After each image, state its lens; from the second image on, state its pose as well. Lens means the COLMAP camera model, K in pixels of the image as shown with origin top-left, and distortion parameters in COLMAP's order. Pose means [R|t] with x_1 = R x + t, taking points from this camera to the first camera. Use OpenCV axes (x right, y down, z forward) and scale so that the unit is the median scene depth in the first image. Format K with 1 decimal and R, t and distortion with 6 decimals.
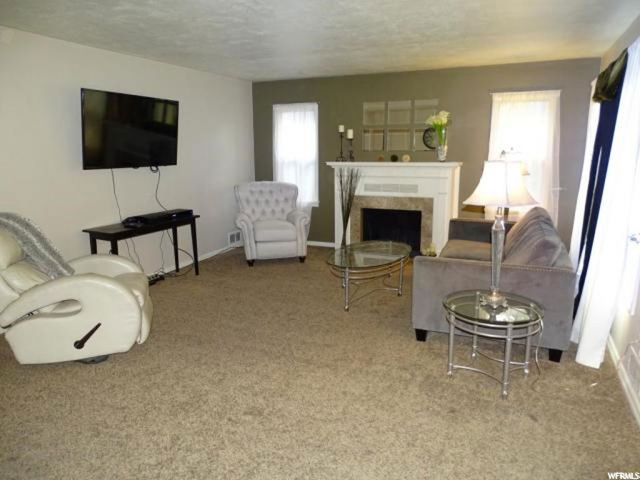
lens RADIAL K [[459.4, 0, 319.8], [0, 459.4, 240.3], [0, 0, 1]] dist [0.002990, 0.002042]
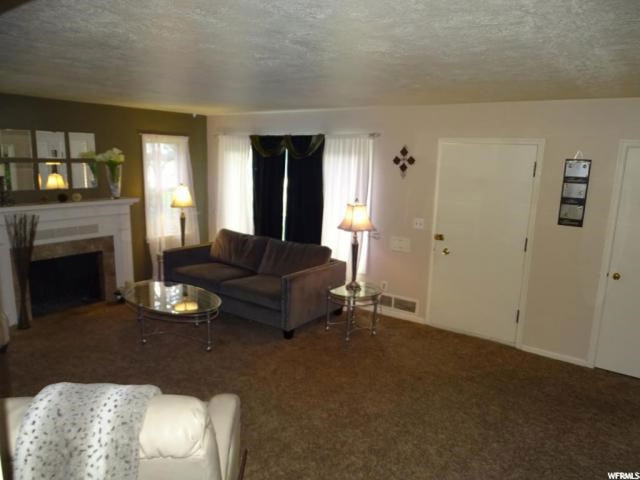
lens RADIAL K [[459.4, 0, 319.5], [0, 459.4, 241.3], [0, 0, 1]] dist [0.002990, 0.002042]
pose [[0.220939, -0.164570, 0.961303, -0.592038], [0.173685, 0.976544, 0.127261, -0.126812], [-0.959698, 0.138847, 0.244340, 0.337913]]
